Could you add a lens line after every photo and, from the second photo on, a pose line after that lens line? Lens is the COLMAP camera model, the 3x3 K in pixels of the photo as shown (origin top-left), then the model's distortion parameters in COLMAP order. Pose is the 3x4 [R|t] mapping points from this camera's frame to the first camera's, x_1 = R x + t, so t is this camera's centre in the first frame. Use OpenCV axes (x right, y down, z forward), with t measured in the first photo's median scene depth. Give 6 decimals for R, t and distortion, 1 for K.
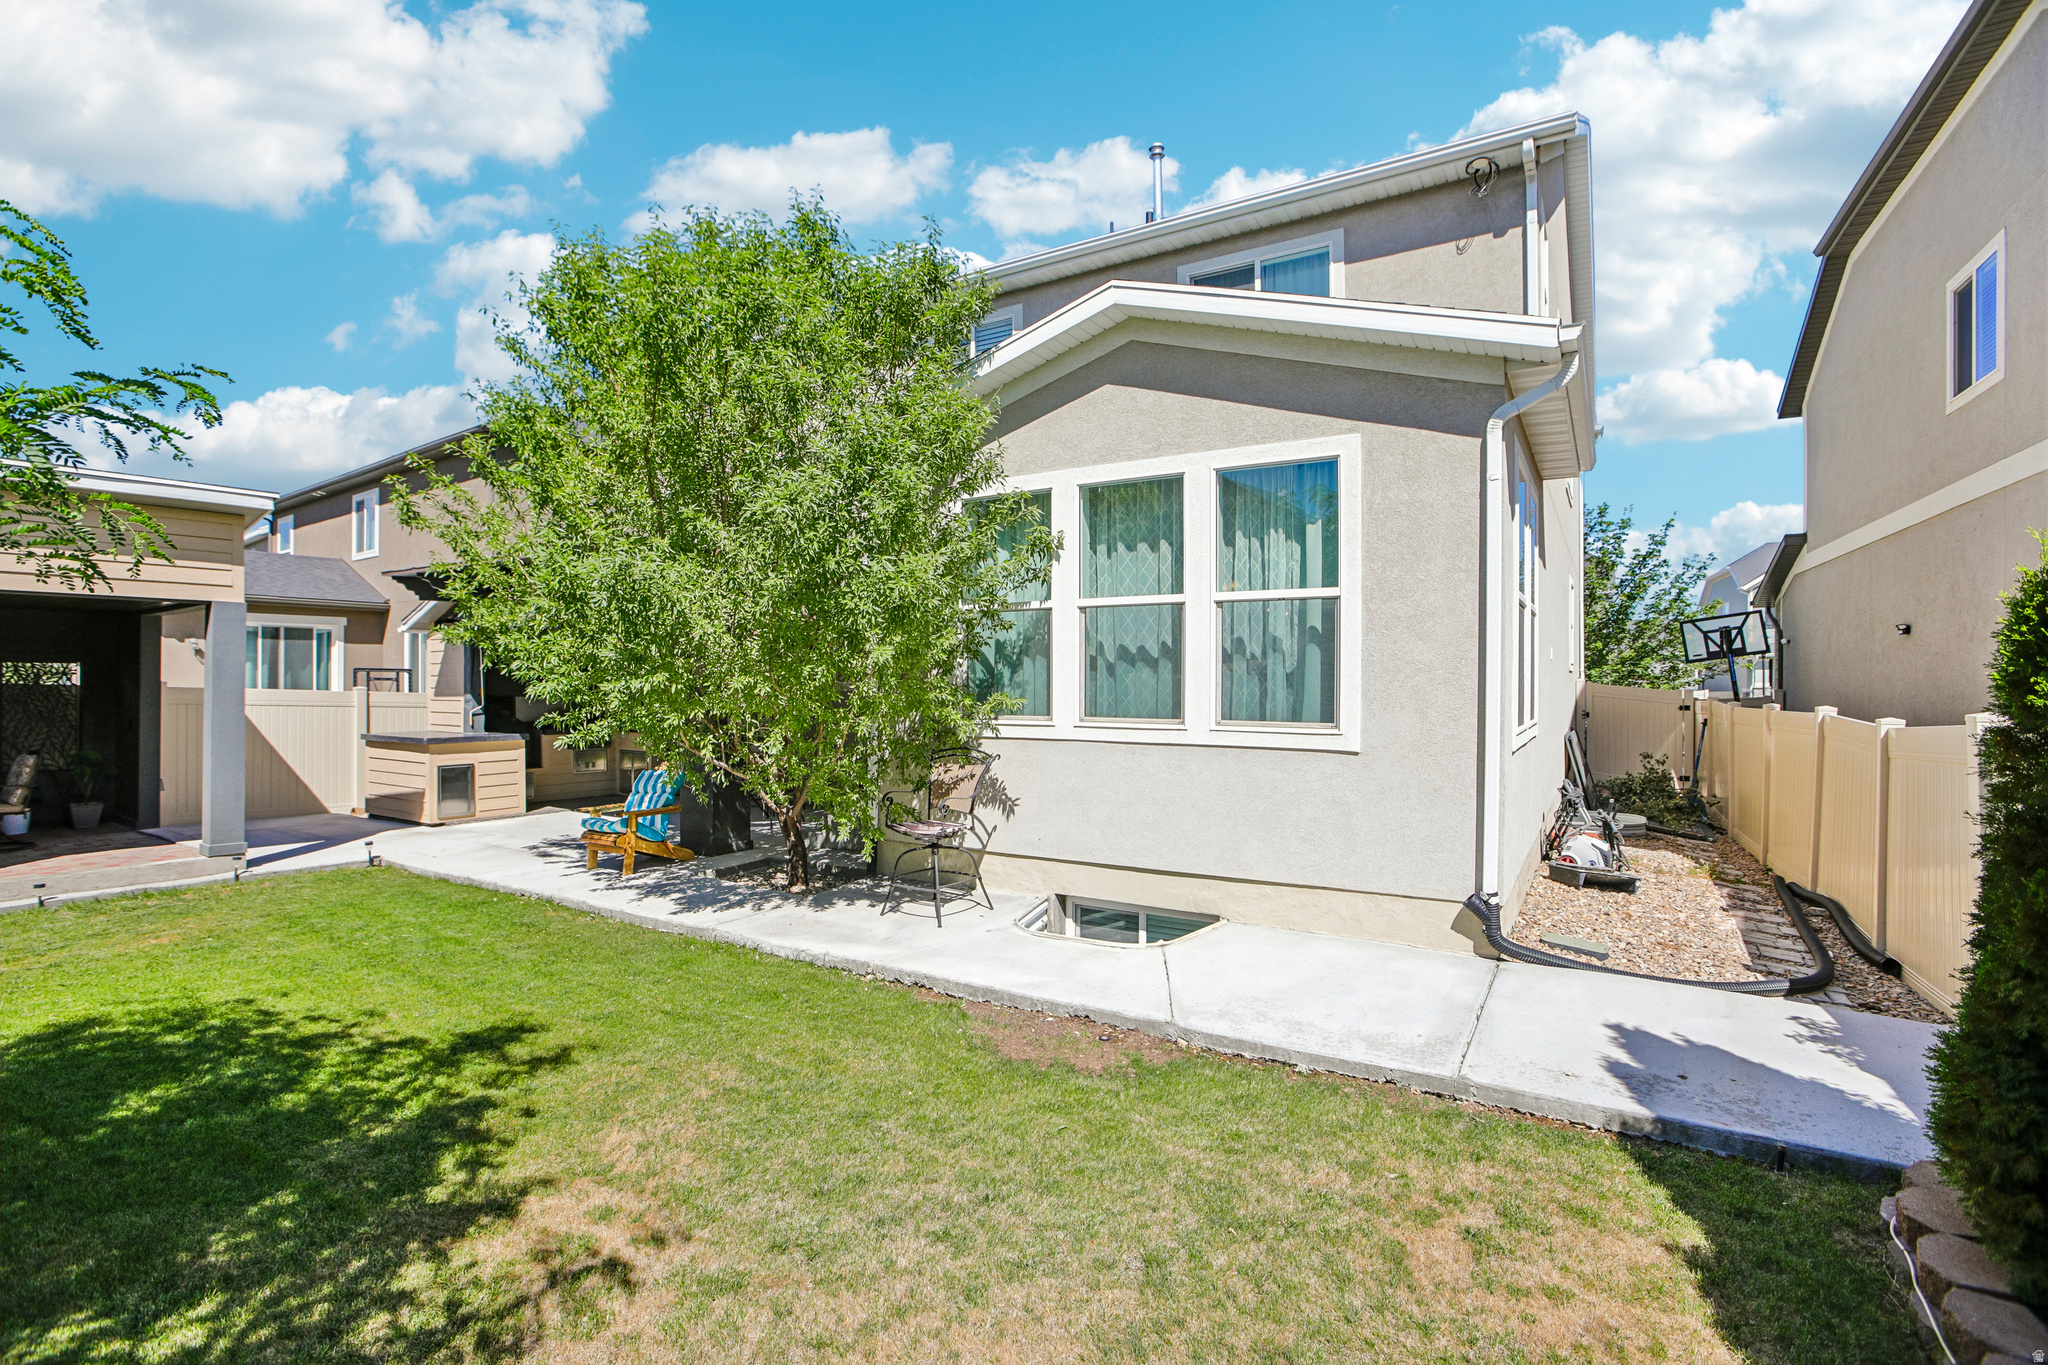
lens RADIAL K [[973.8, 0, 1006.0], [0, 973.8, 664.6], [0, 0, 1]] dist [-0.024380, 0.001172]
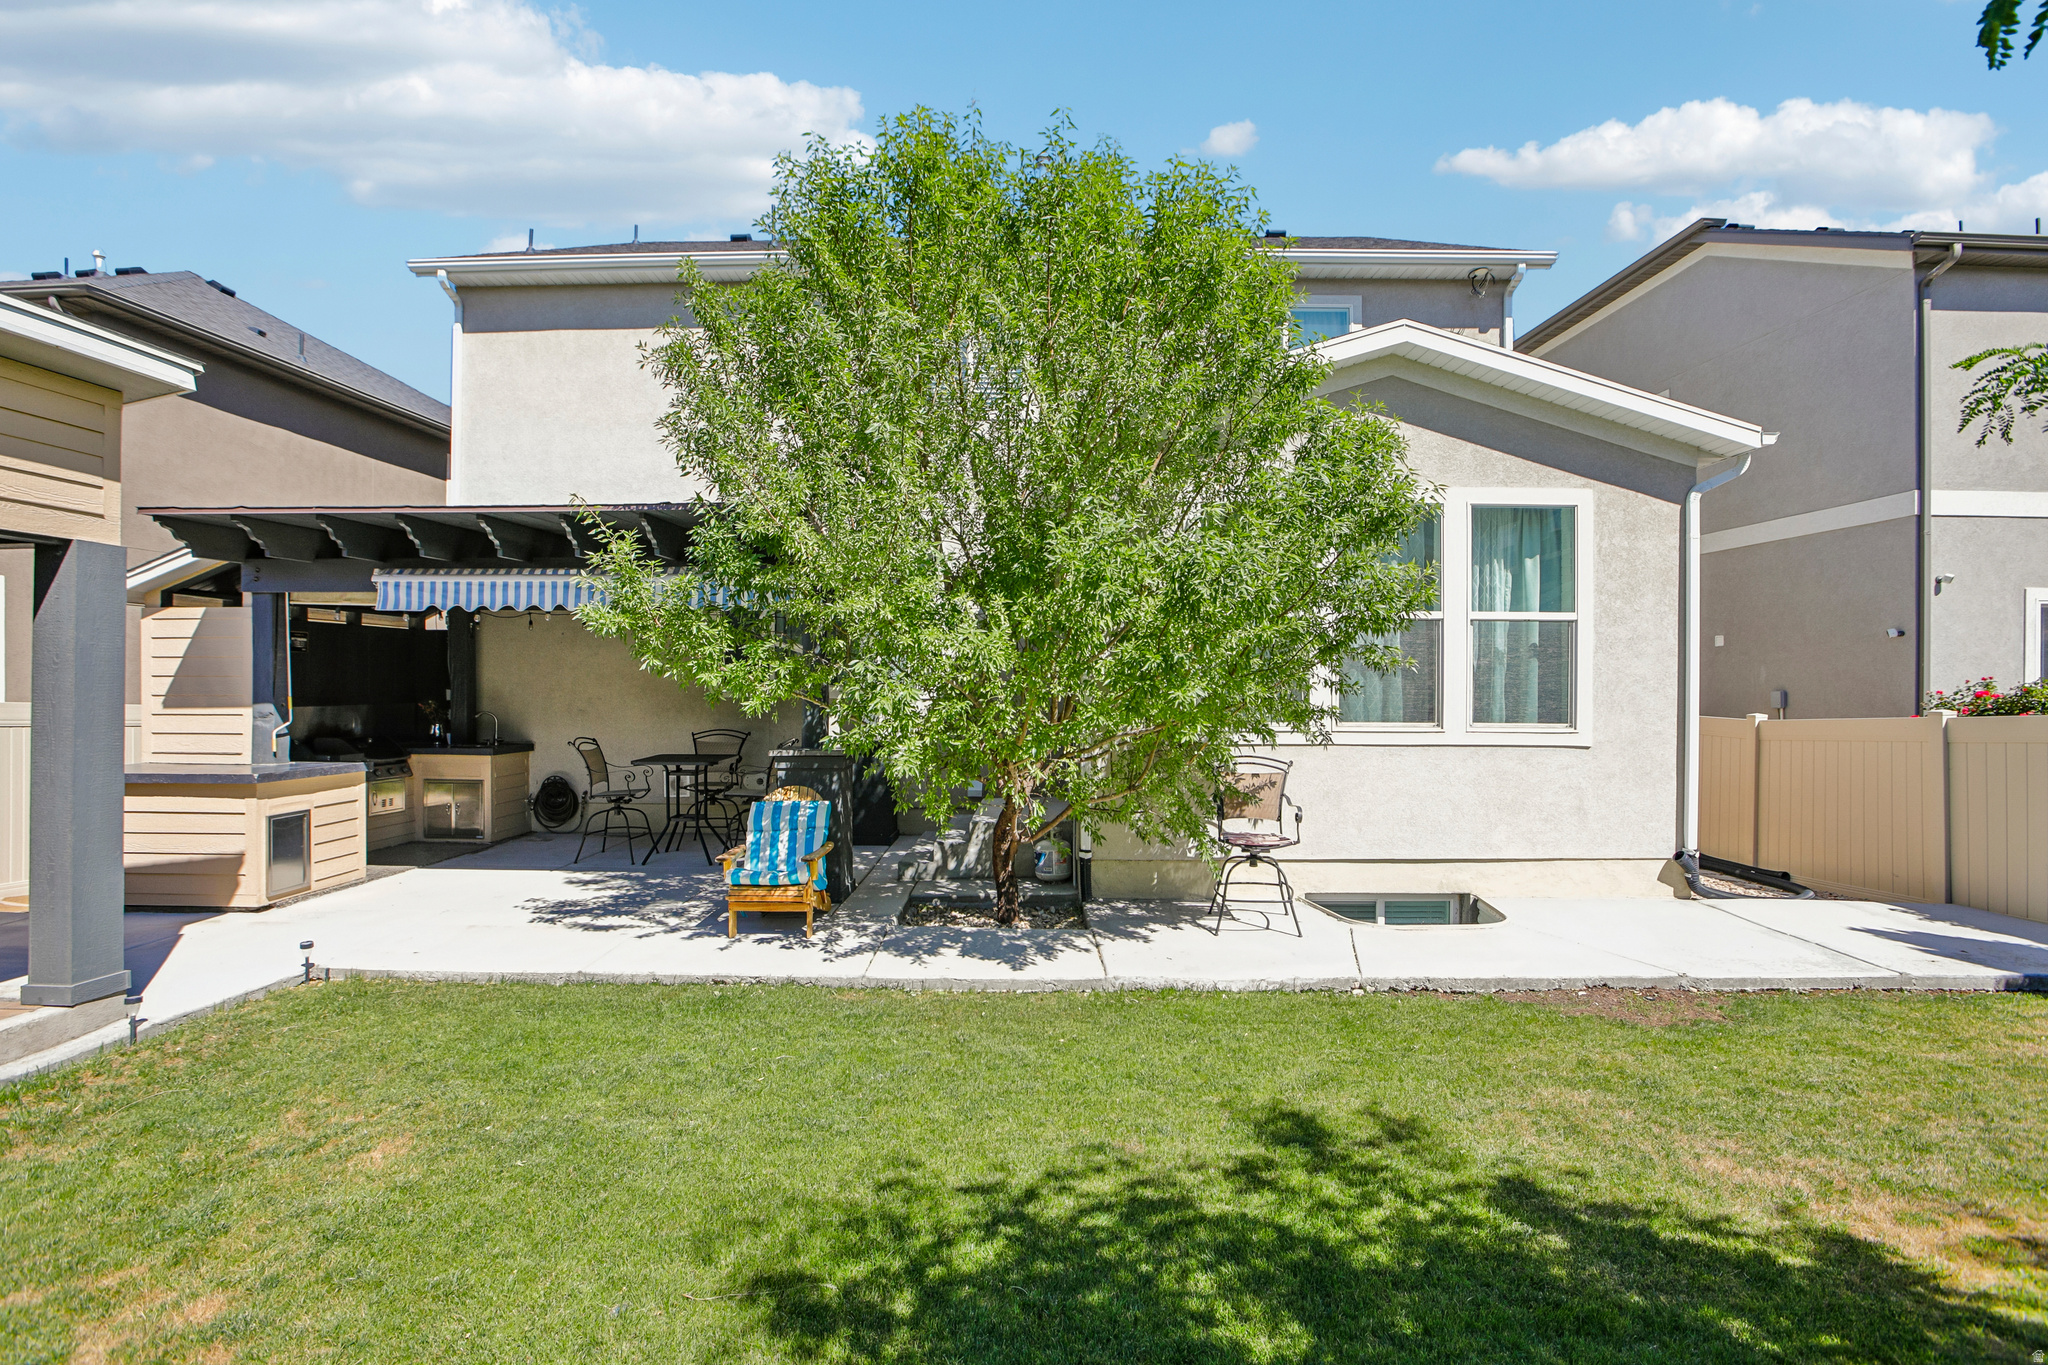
lens RADIAL K [[973.8, 0, 1006.0], [0, 973.8, 664.6], [0, 0, 1]] dist [-0.024380, 0.001172]
pose [[0.847389, 0.014173, 0.530783, -0.853529], [-0.012600, 0.999899, -0.006584, 0.002930], [-0.530823, -0.001108, 0.847482, 0.323114]]
